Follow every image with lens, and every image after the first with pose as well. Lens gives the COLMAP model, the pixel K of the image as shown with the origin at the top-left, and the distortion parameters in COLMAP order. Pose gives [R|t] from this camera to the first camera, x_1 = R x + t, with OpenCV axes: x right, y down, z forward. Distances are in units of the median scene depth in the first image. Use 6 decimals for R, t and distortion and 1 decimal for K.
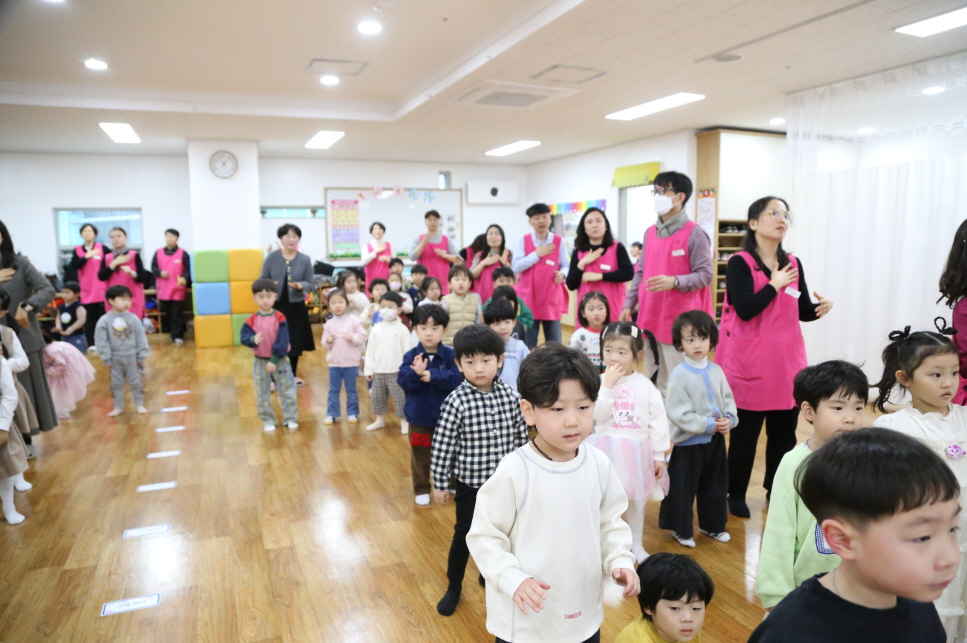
lens RADIAL K [[659.5, 0, 489.4], [0, 659.5, 329.5], [0, 0, 1]] dist [-0.119088, 0.066081]
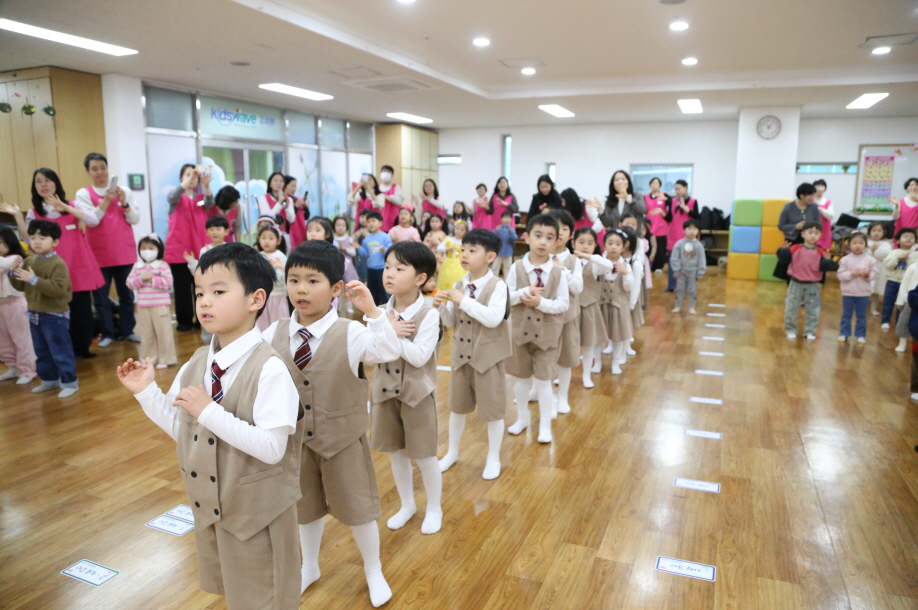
lens RADIAL K [[626.1, 0, 457.9], [0, 626.1, 312.9], [0, 0, 1]] dist [-0.119088, 0.066081]
pose [[0.690255, 0.140728, -0.709749, 0.033153], [-0.102660, 0.990028, 0.096462, 0.034443], [0.716246, 0.006280, 0.697819, -0.192048]]
